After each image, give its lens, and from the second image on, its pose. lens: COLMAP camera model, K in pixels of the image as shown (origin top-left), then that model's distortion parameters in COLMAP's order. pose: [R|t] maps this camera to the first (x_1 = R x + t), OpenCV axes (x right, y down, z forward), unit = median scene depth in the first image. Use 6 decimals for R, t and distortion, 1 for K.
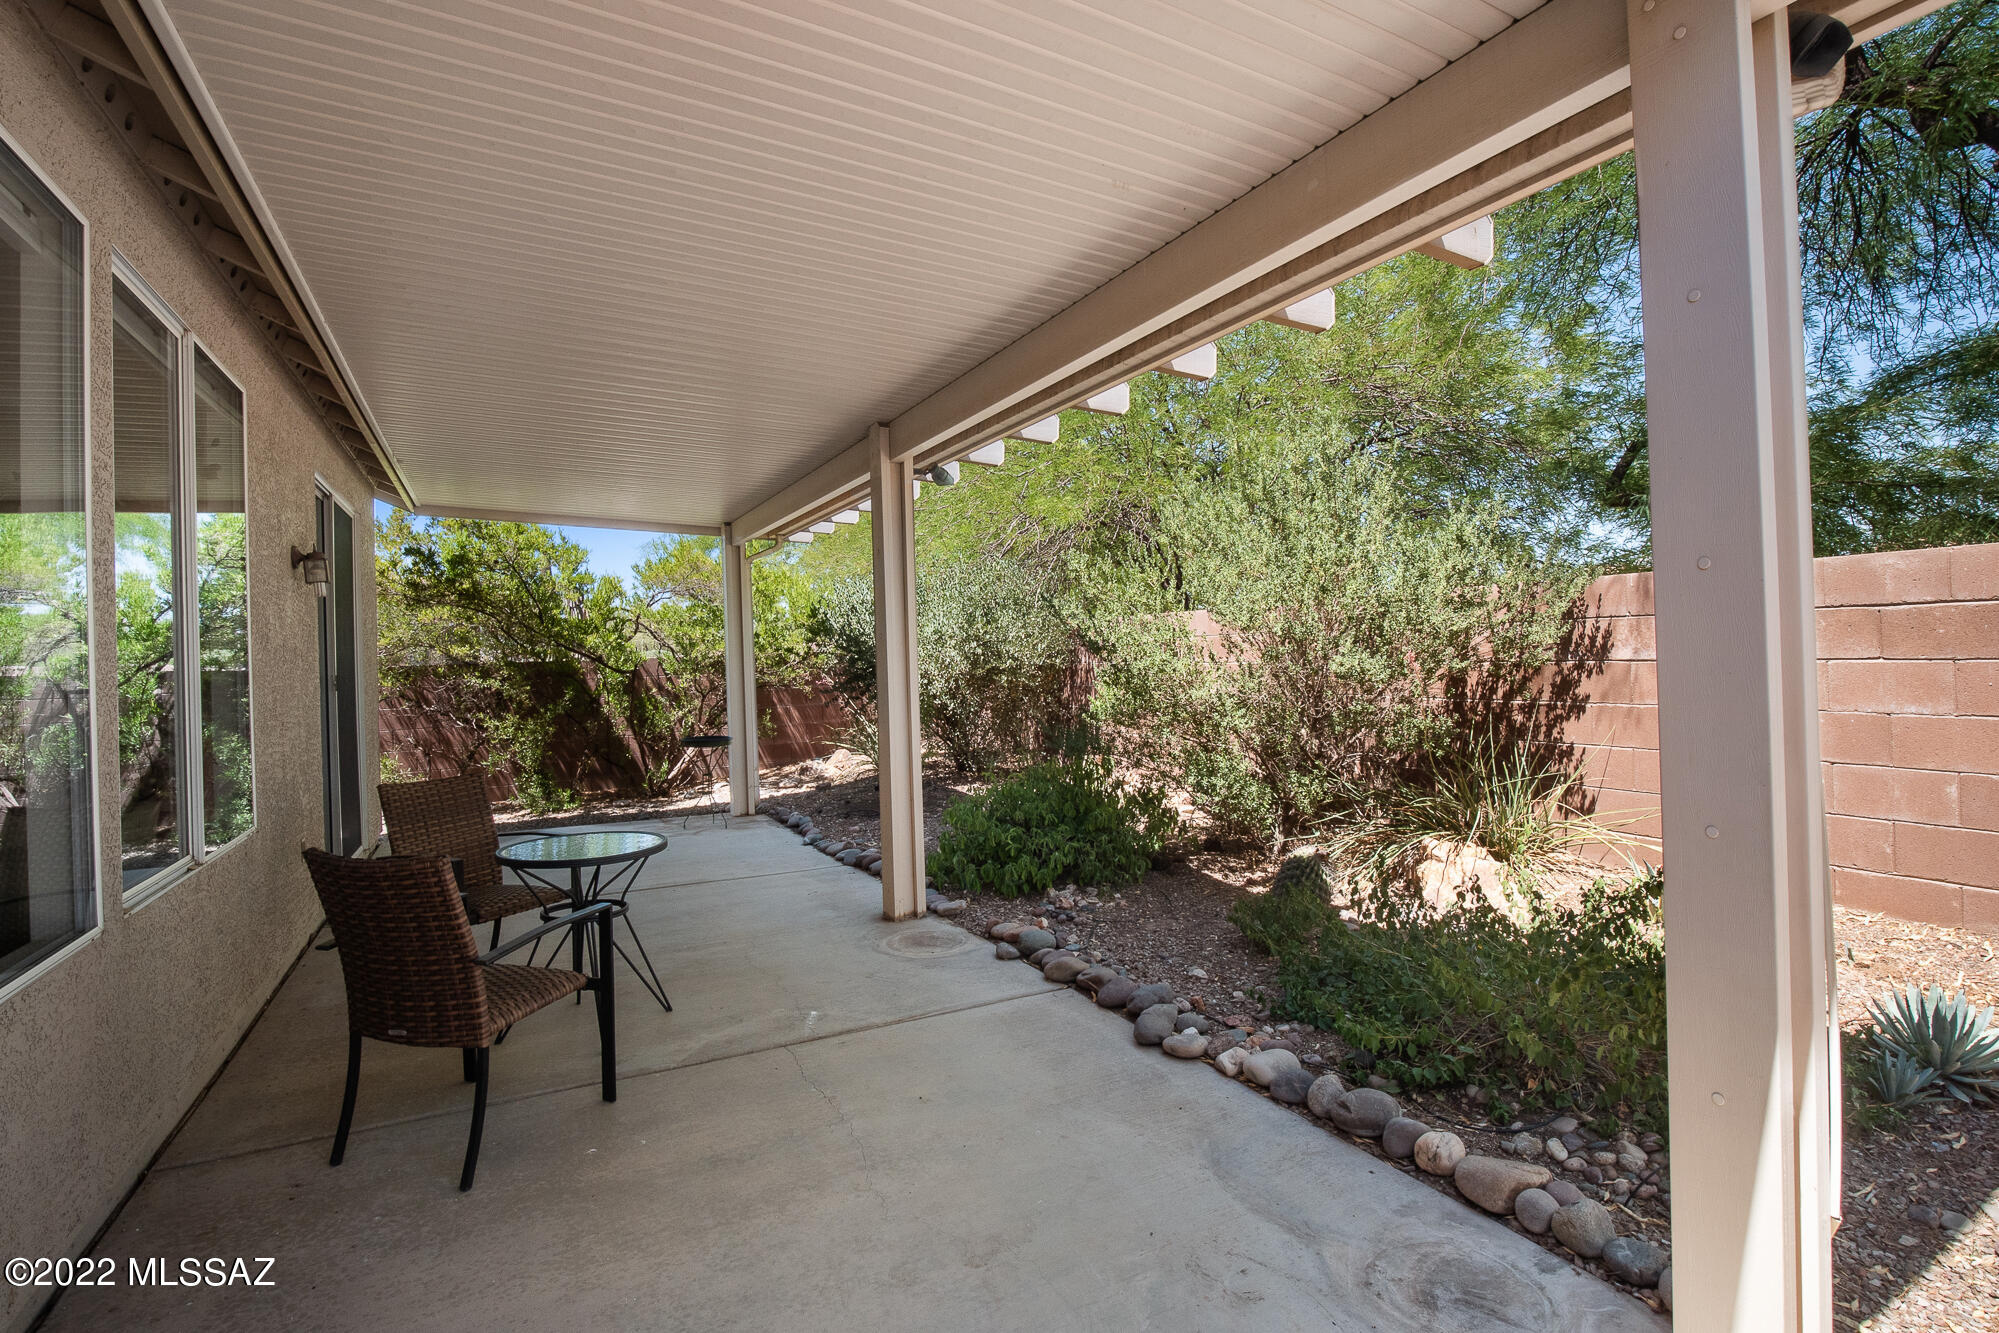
lens RADIAL K [[909.0, 0, 996.9], [0, 909.0, 654.9], [0, 0, 1]] dist [-0.014382, 0.000072]
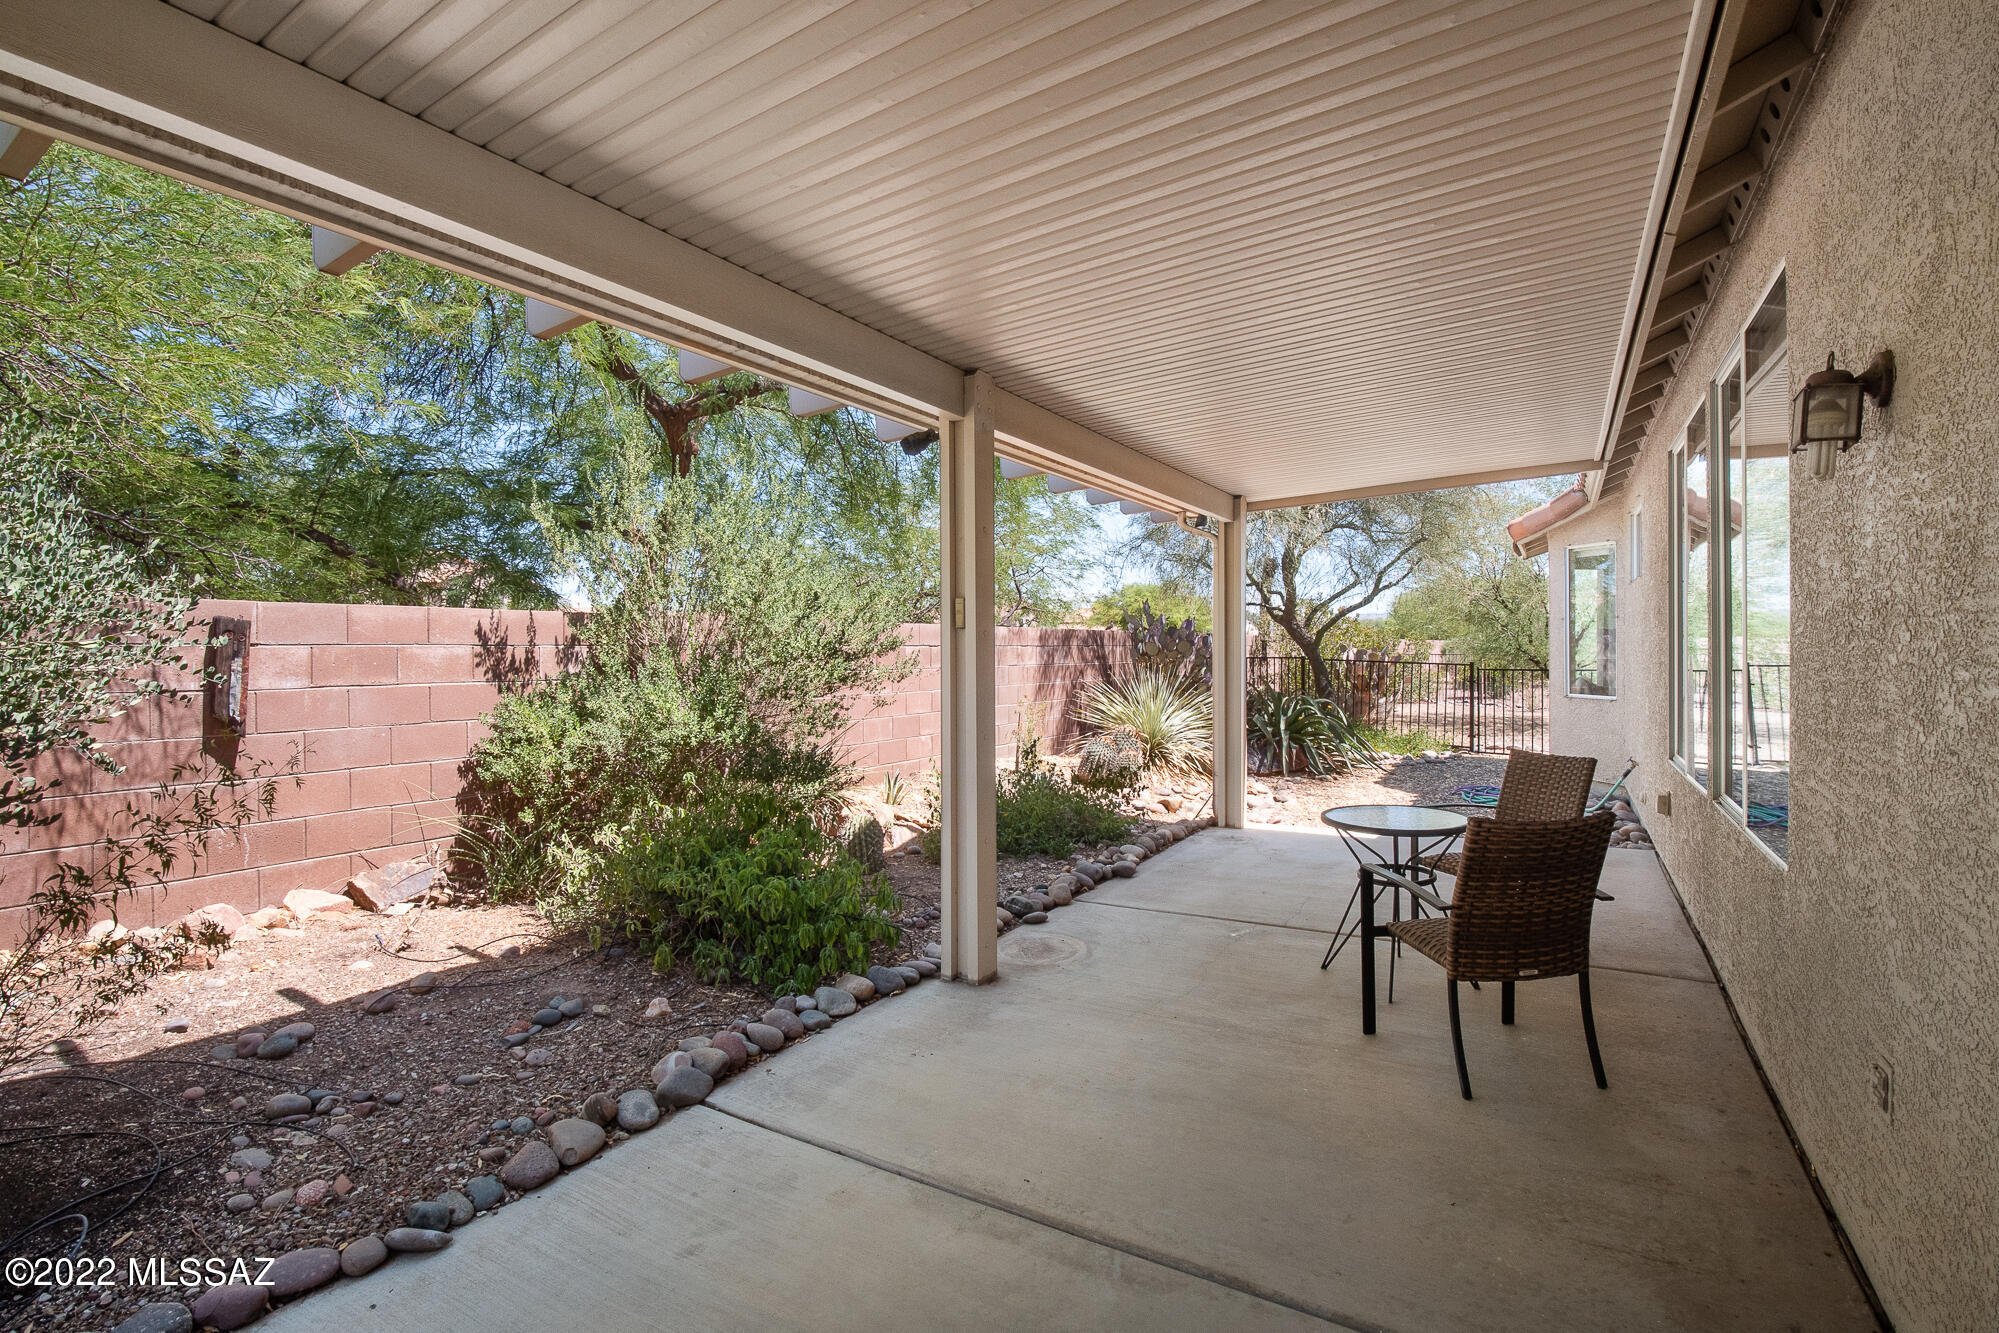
lens RADIAL K [[909.0, 0, 996.9], [0, 909.0, 654.9], [0, 0, 1]] dist [-0.014382, 0.000072]
pose [[-0.499857, 0.006678, 0.866082, -0.939962], [-0.002353, 0.999956, -0.009068, 0.001576], [-0.866105, -0.006570, -0.499819, 1.572328]]
